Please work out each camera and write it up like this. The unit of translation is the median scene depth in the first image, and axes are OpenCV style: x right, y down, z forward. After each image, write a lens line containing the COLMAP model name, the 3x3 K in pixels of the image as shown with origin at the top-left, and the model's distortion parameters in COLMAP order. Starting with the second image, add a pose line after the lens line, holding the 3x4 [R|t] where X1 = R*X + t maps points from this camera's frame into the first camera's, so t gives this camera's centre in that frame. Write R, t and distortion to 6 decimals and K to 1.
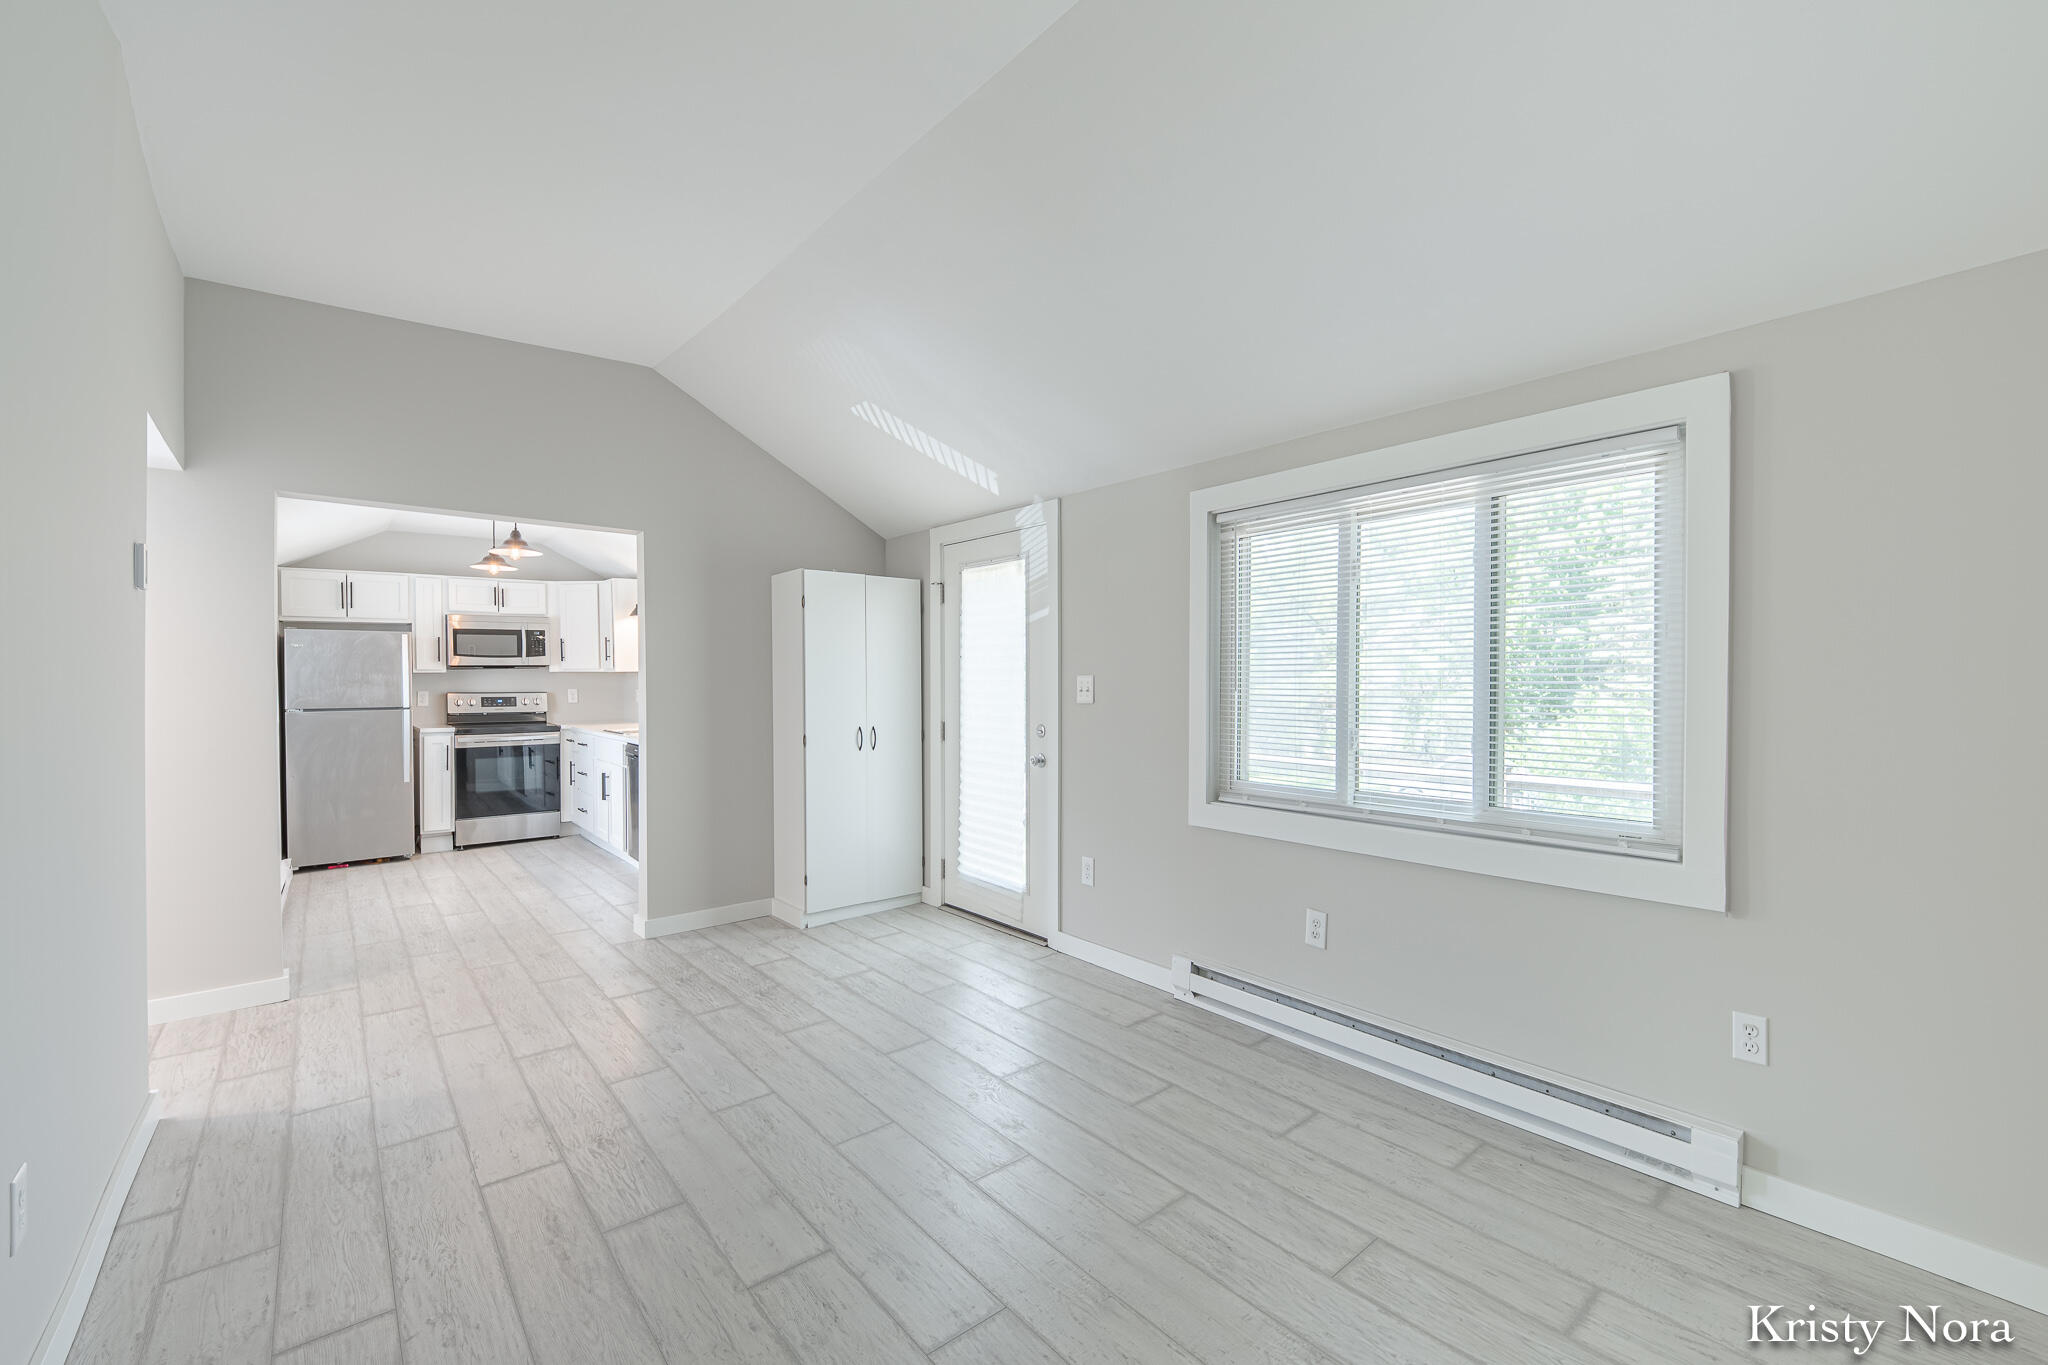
lens RADIAL K [[844.2, 0, 1020.5], [0, 844.2, 685.3], [0, 0, 1]] dist [0.019285, -0.021384]
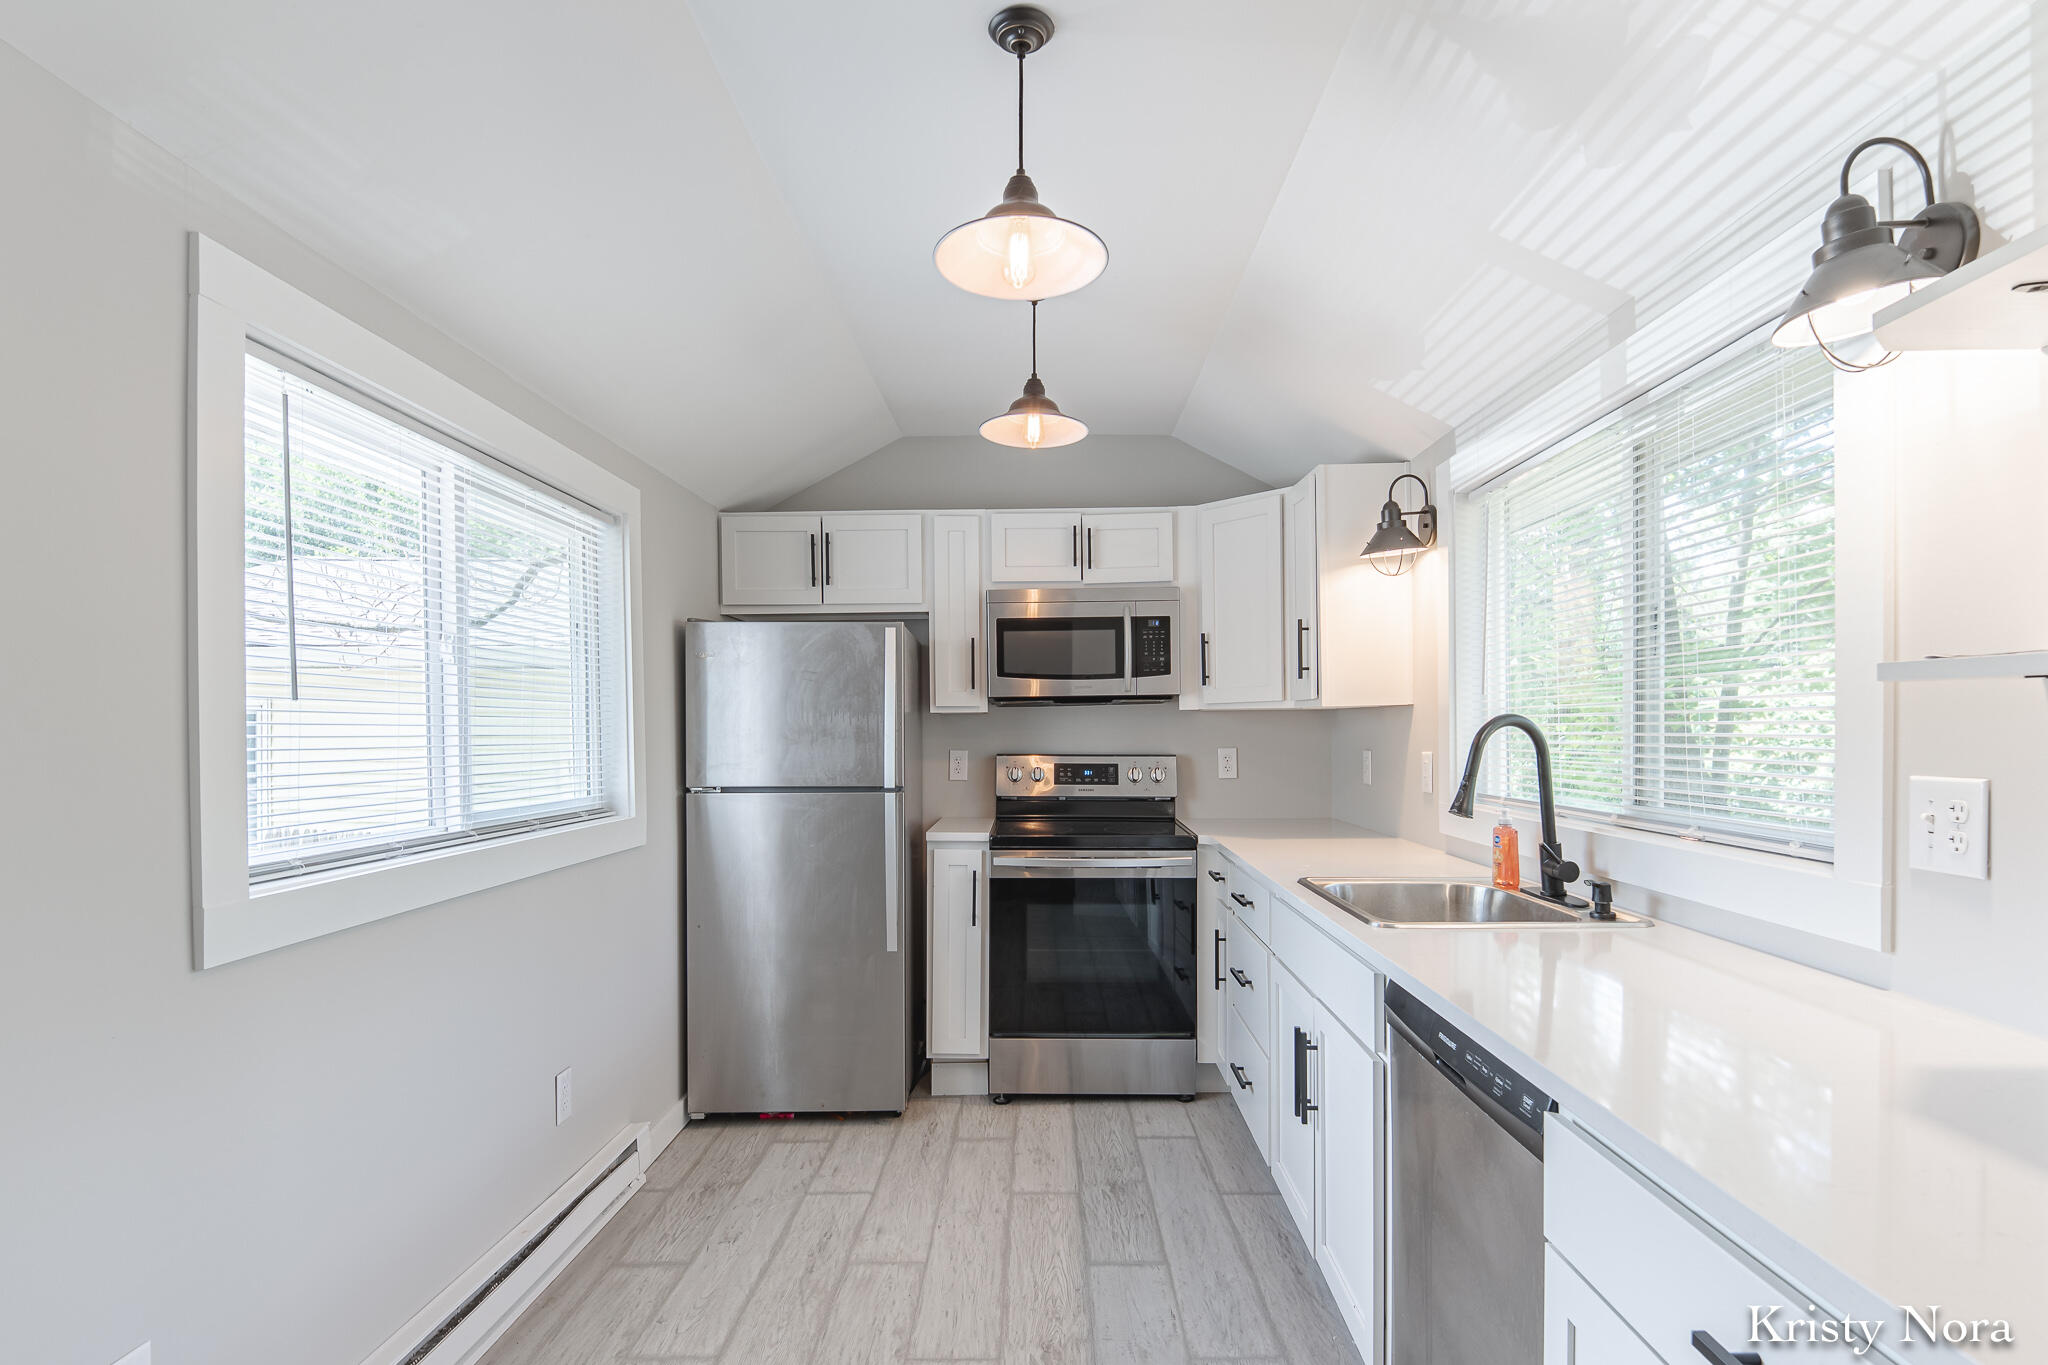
lens RADIAL K [[1012.0, 0, 1022.1], [0, 1012.0, 741.8], [0, 0, 1]] dist [0.003261, -0.000119]
pose [[0.762233, 0.008316, -0.647250, -0.488278], [-0.006698, 0.999965, 0.004960, -0.002481], [0.647269, 0.000554, 0.762262, 0.963191]]
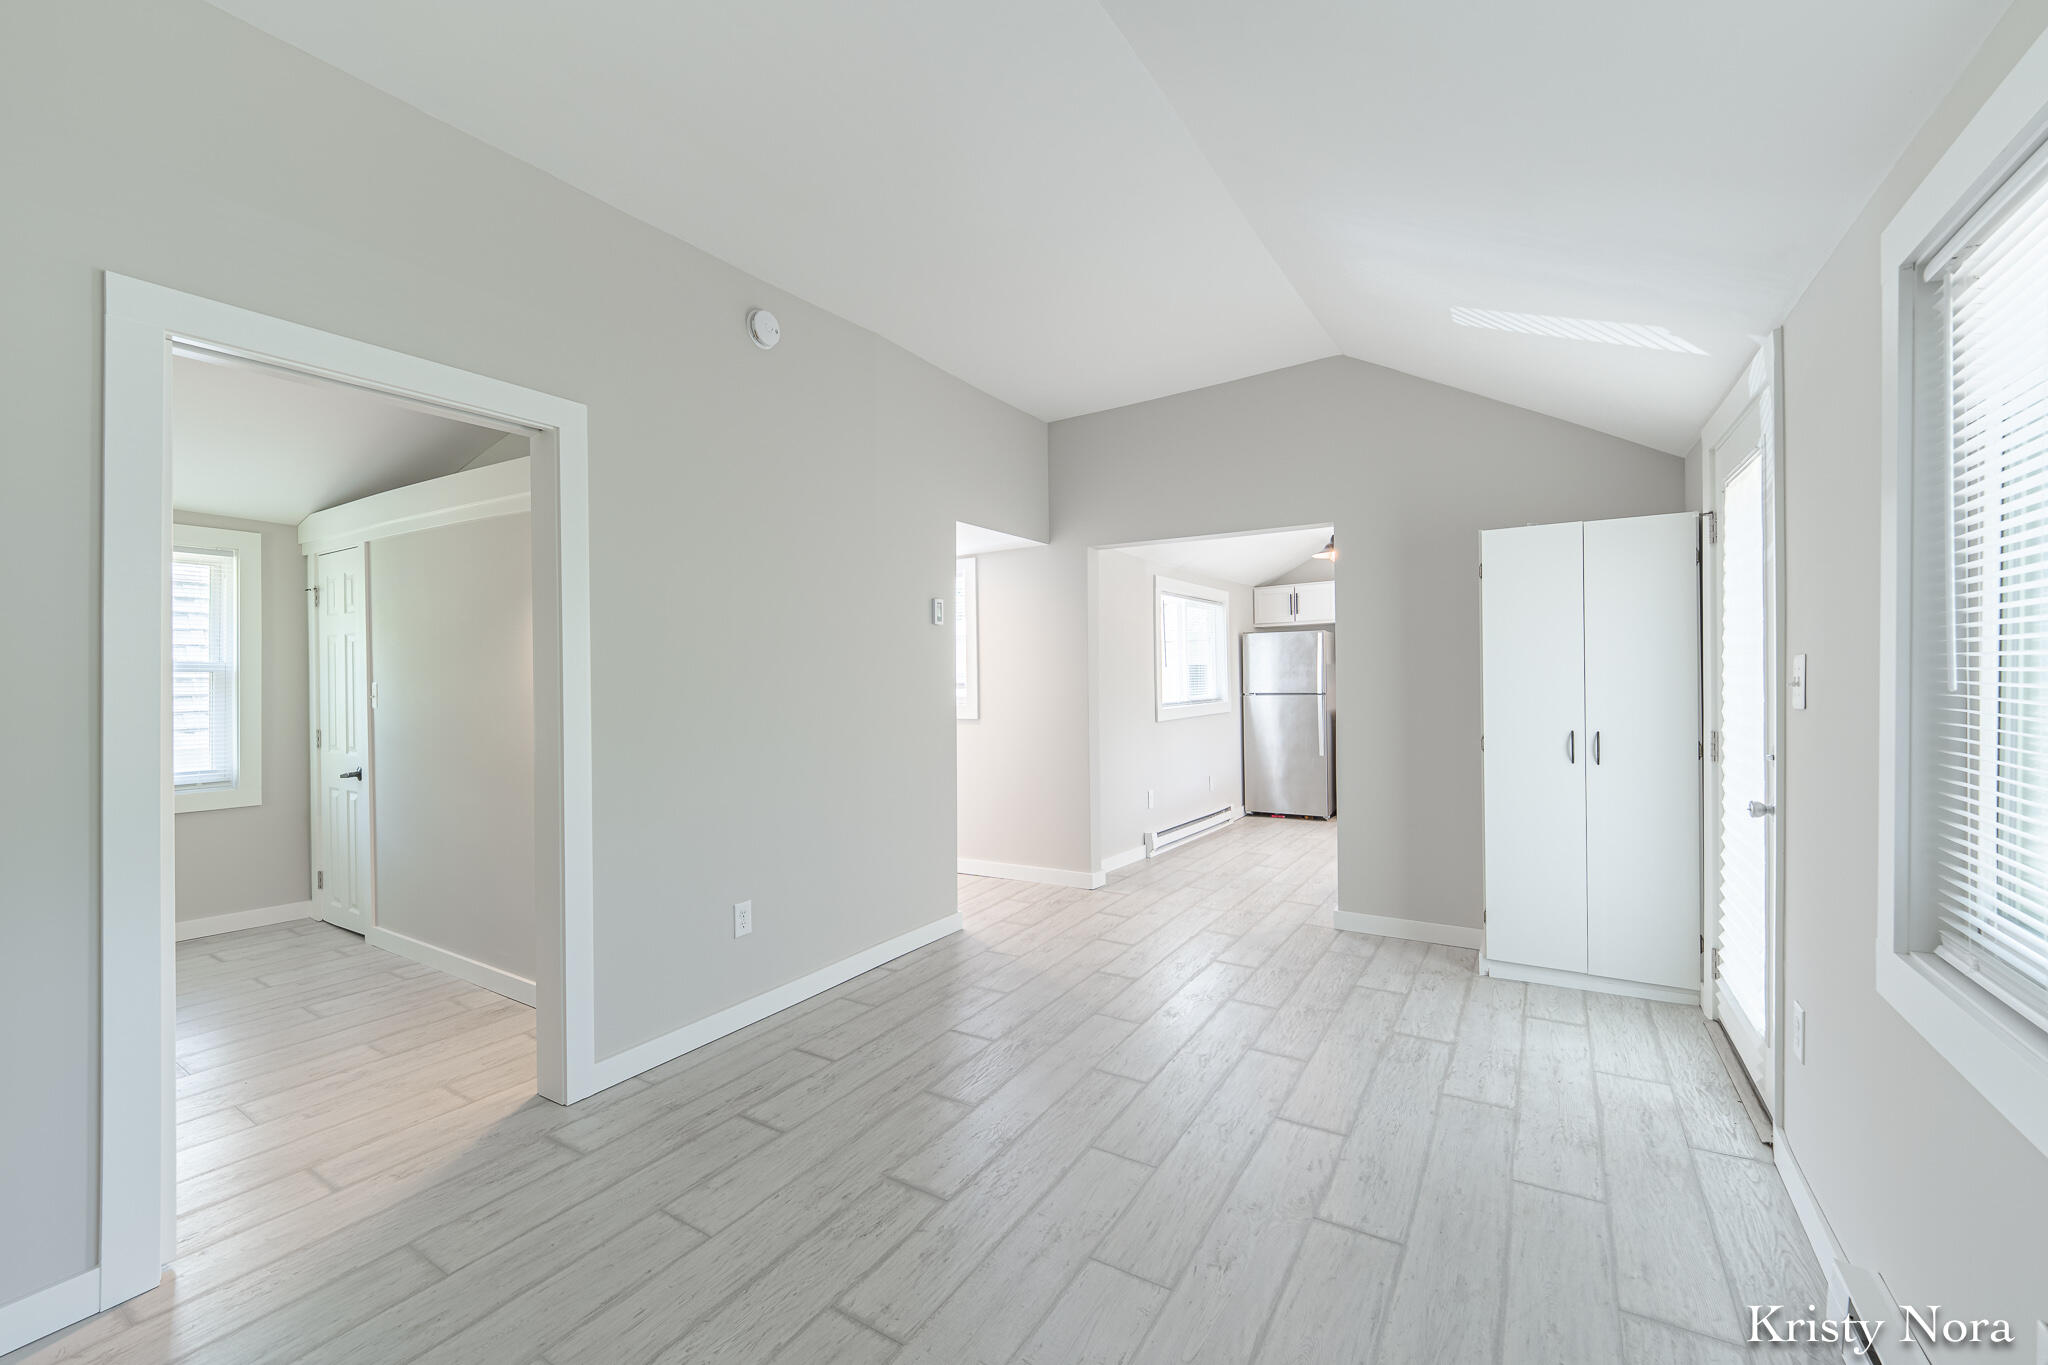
lens RADIAL K [[820.3, 0, 1024.0], [0, 820.3, 682.5], [0, 0, 1]] dist [0.017406, -0.012906]
pose [[0.313458, 0.004733, -0.949590, 0.377949], [0.007959, 0.999939, 0.007612, -0.002363], [0.949569, -0.009944, 0.313402, 0.361316]]
